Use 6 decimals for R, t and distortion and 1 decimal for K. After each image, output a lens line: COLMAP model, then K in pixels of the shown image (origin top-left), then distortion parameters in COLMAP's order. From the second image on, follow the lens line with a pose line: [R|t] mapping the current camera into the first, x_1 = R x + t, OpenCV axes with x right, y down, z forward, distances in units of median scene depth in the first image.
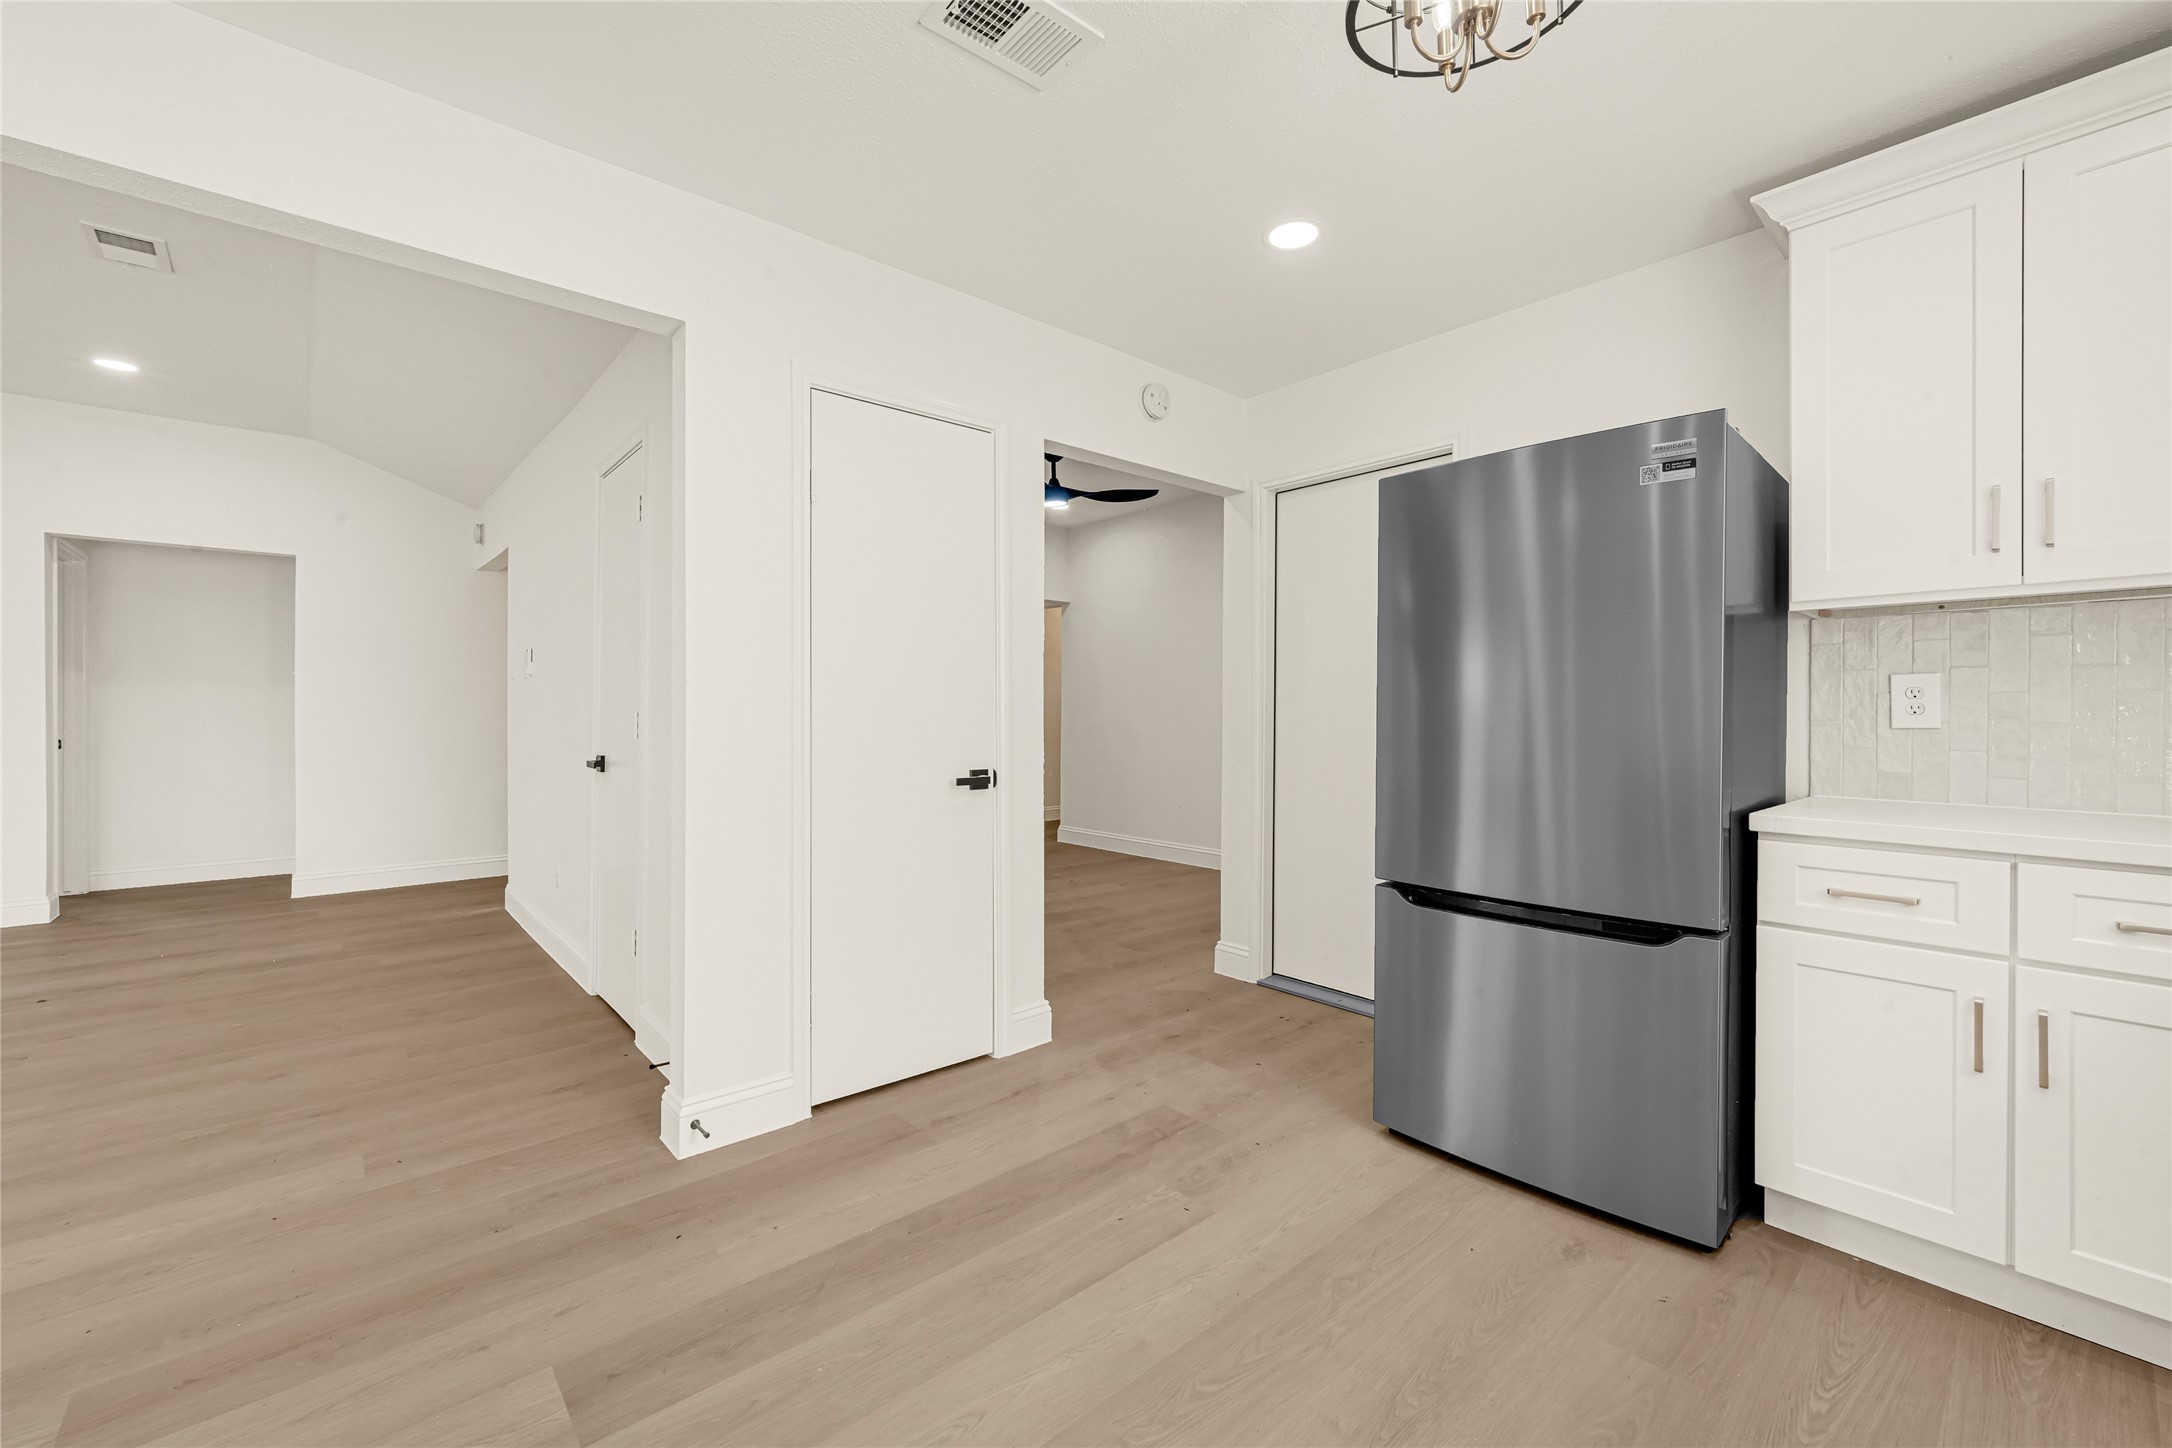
lens RADIAL K [[882.9, 0, 1089.4], [0, 882.9, 716.2], [0, 0, 1]] dist [0.001208, 0.000476]
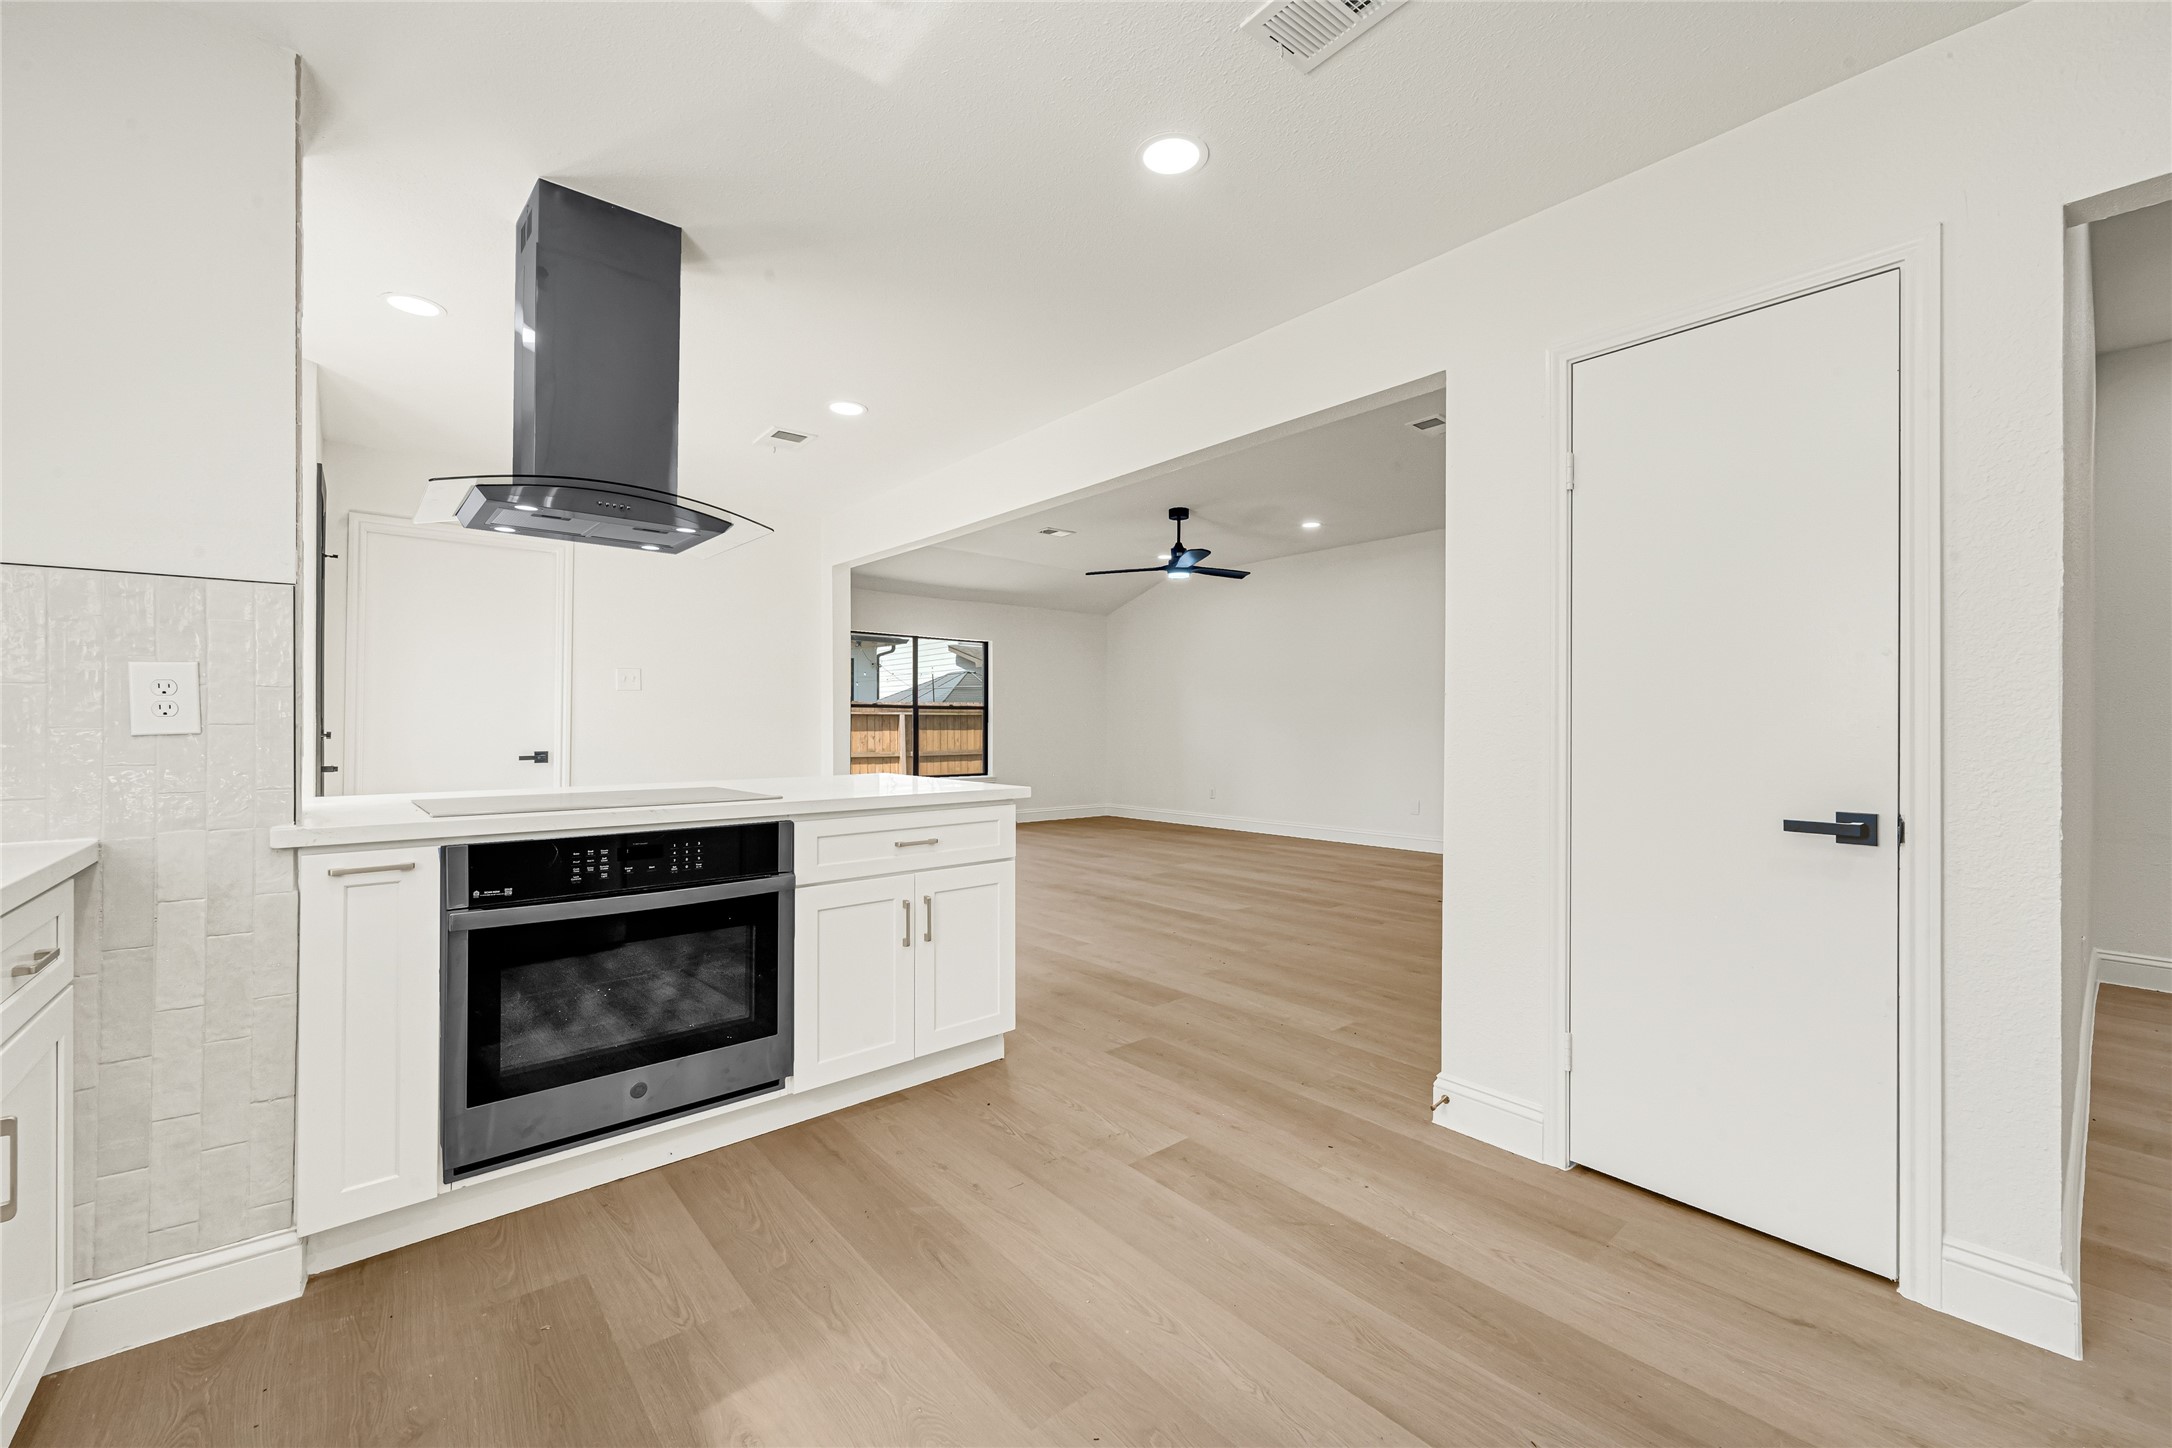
lens RADIAL K [[882.9, 0, 1086.1], [0, 882.9, 722.1], [0, 0, 1]] dist [0.001208, 0.000476]
pose [[-0.029990, -0.000960, -0.999550, 0.722549], [-0.004054, 0.999991, -0.000839, -0.003014], [0.999542, 0.004027, -0.029994, 0.639447]]
